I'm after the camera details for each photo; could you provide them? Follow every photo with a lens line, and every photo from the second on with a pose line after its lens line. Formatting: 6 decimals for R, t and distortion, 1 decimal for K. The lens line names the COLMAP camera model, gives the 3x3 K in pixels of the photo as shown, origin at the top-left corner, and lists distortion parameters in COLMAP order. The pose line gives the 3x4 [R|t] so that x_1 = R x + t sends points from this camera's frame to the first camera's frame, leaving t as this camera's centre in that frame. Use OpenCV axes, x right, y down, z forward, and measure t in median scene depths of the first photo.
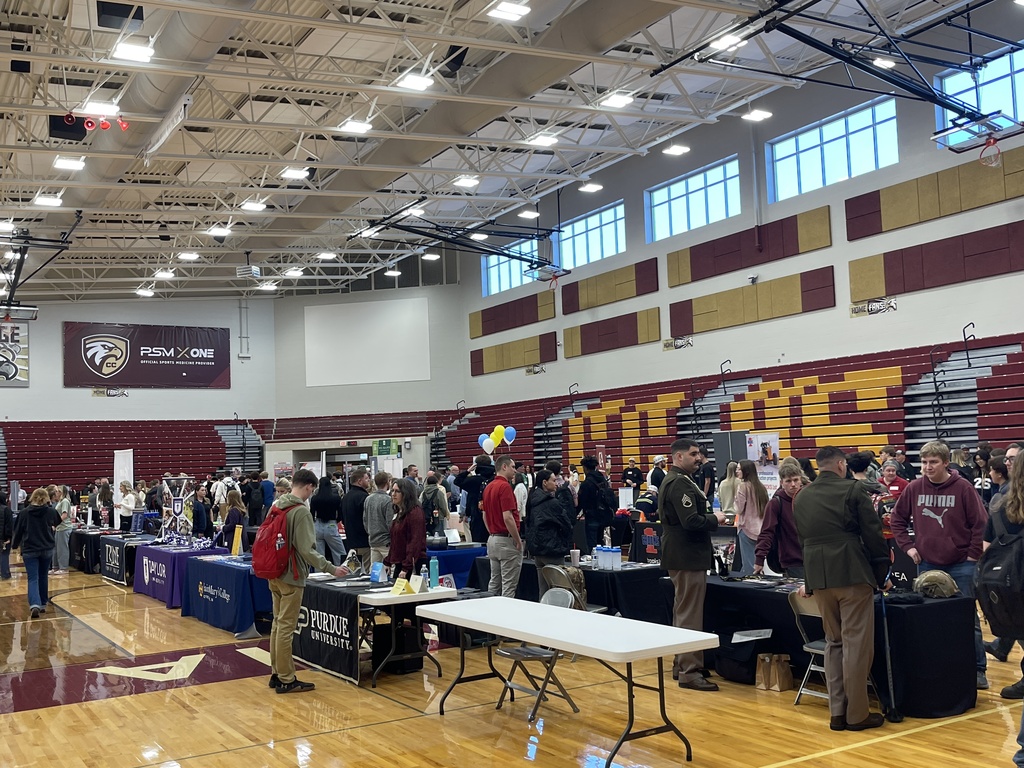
lens RADIAL K [[1017.8, 0, 512.0], [0, 1017.8, 384.0], [0, 0, 1]] dist [0.012010, -0.001210]
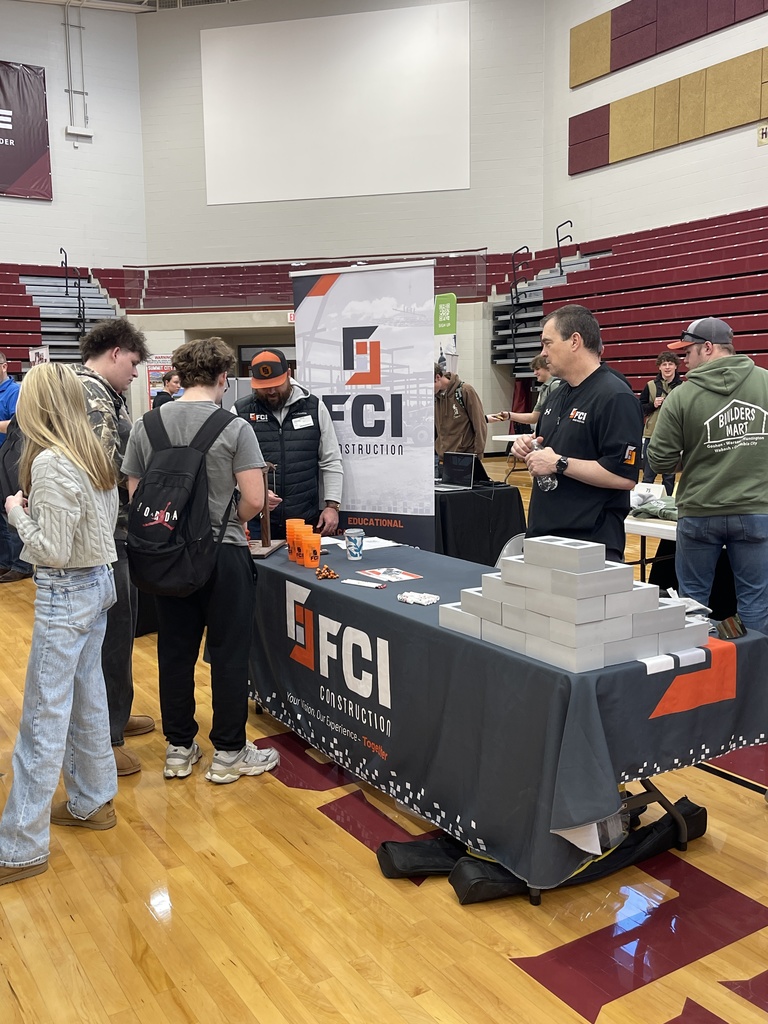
lens RADIAL K [[937.2, 0, 384.0], [0, 937.2, 512.0], [0, 0, 1]] dist [0.005923, -0.002476]
pose [[0.999655, 0.026161, -0.002369, -0.113143], [-0.025057, 0.976753, 0.212898, 0.050121], [0.007884, -0.212766, 0.977071, 0.531886]]
